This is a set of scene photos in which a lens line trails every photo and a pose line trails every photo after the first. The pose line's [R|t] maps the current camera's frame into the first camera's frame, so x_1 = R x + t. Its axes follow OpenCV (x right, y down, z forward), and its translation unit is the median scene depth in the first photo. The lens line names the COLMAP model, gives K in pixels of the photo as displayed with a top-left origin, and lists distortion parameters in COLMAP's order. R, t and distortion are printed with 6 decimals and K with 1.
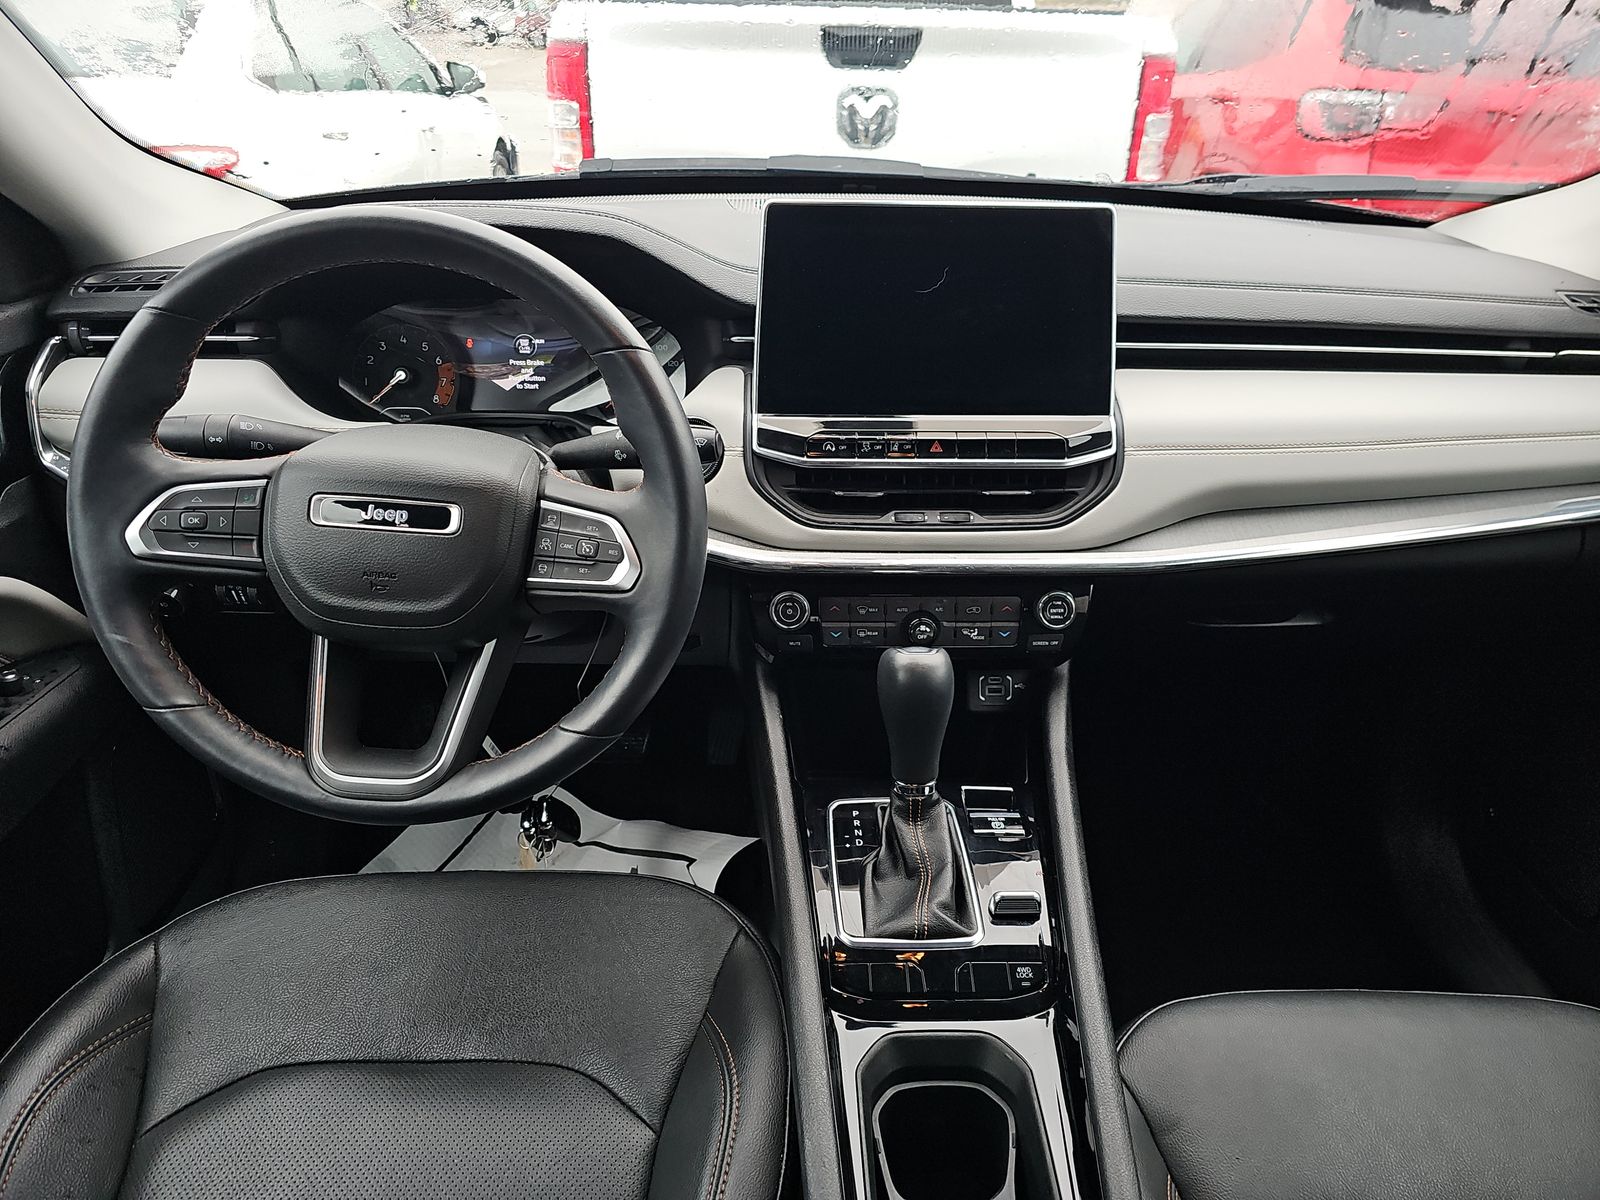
lens RADIAL K [[1065.2, 0, 813.9], [0, 1065.2, 611.3], [0, 0, 1]] dist [0.031018, -0.025877]
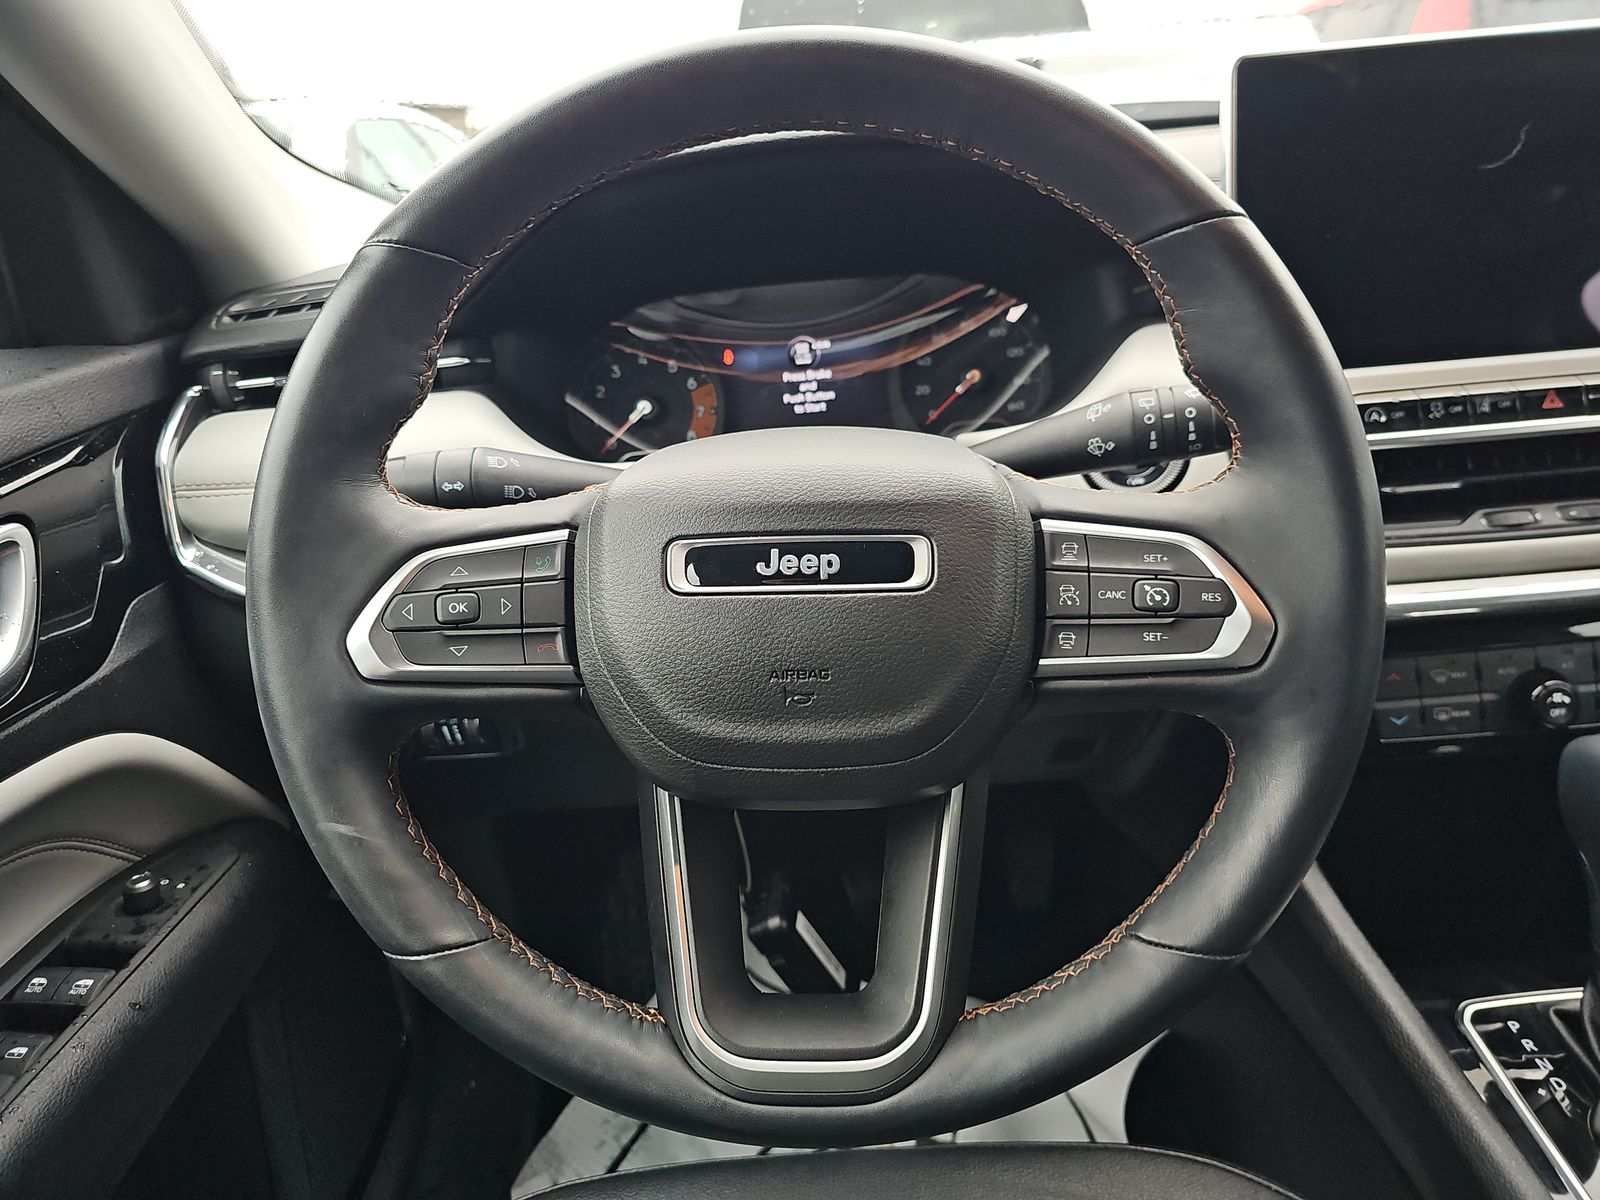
lens RADIAL K [[1065.2, 0, 795.5], [0, 1065.2, 594.9], [0, 0, 1]] dist [0.031018, -0.025877]
pose [[0.993146, -0.090490, -0.073975, -0.348963], [0.082591, 0.991181, -0.103633, -0.017840], [0.082701, 0.096813, 0.991861, 0.442803]]
